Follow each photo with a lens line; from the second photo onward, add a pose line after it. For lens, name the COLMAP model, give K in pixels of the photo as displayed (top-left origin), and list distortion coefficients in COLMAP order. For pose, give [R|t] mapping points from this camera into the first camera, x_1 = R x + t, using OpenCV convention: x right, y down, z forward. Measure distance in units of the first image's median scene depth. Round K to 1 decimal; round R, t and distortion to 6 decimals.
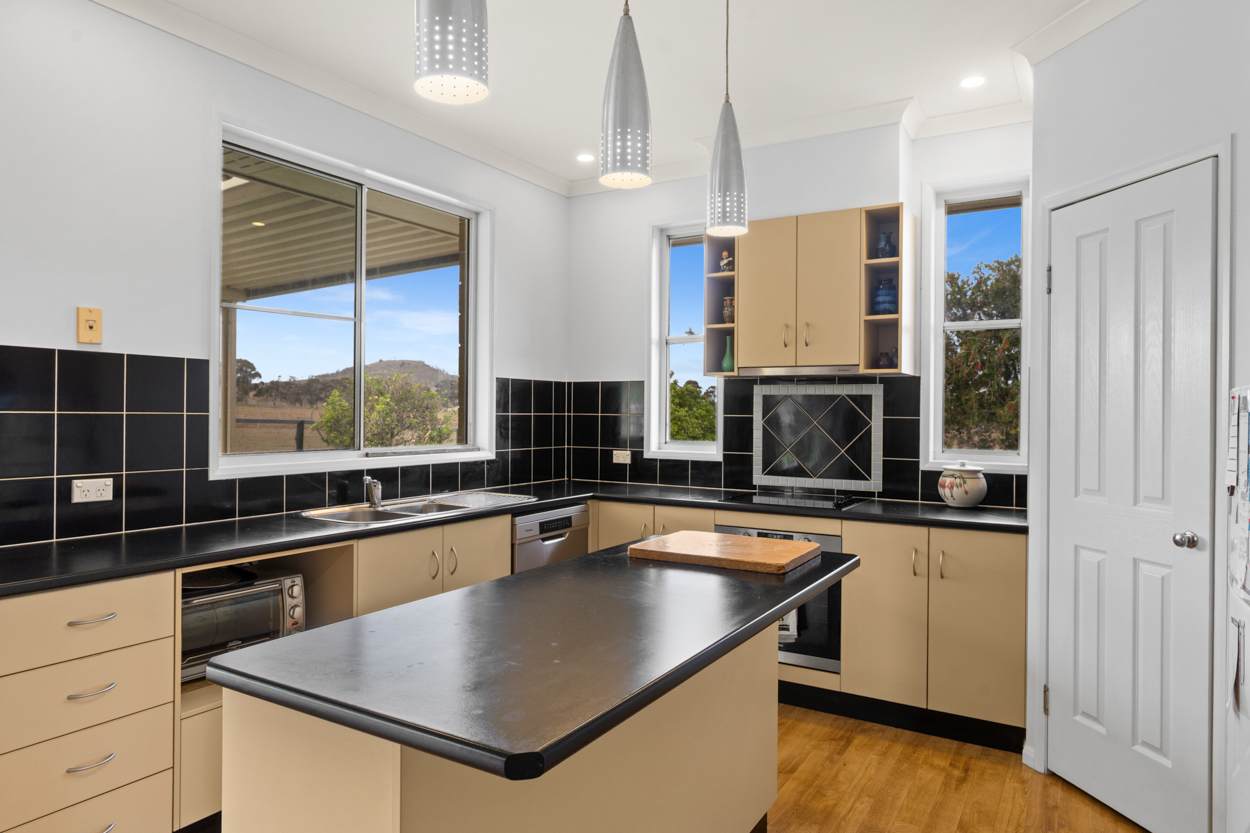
lens RADIAL K [[755.3, 0, 623.0], [0, 755.3, 410.3], [0, 0, 1]] dist [-0.042118, -0.001968]
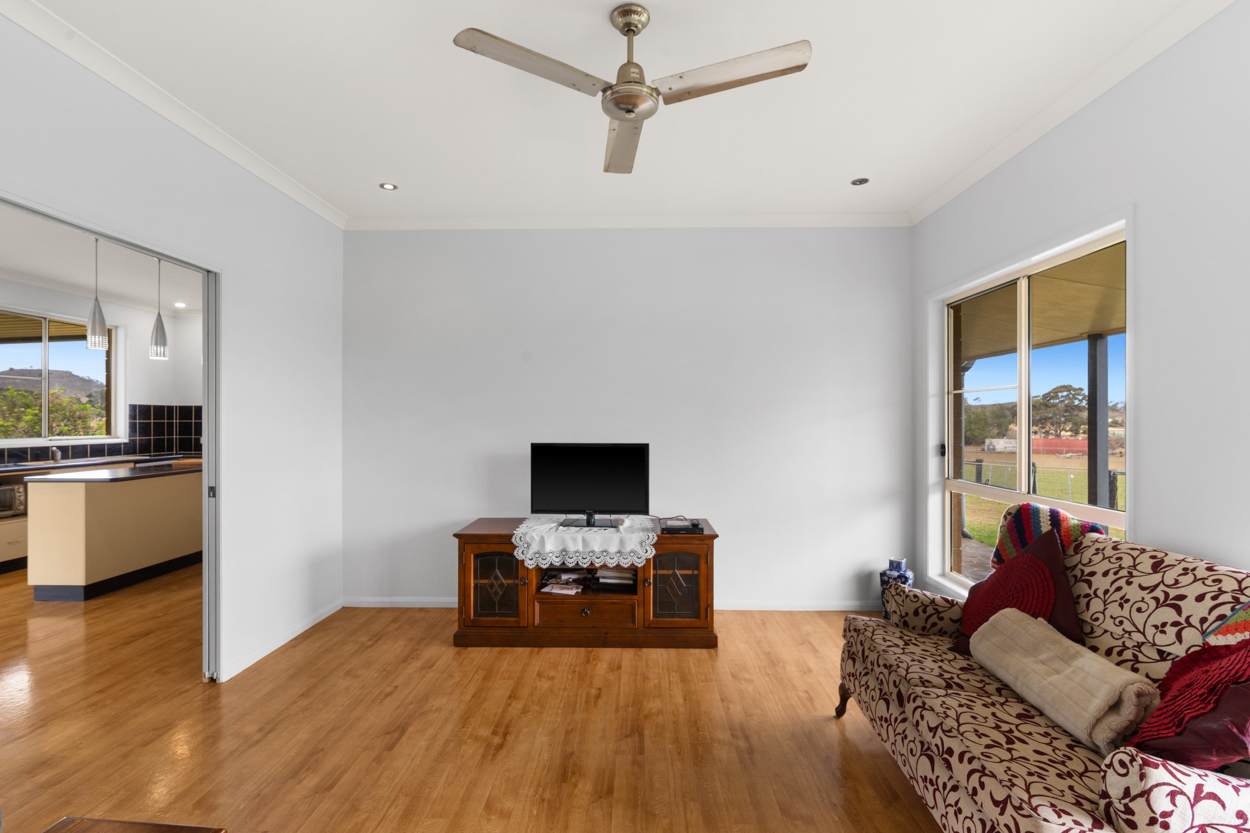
lens RADIAL K [[571.4, 0, 626.5], [0, 571.4, 415.3], [0, 0, 1]] dist [-0.004716, -0.000505]
pose [[0.870044, -0.005714, 0.492942, 0.267839], [0.007232, 0.999973, -0.001173, 0.000302], [-0.492922, 0.004586, 0.870062, -1.116703]]
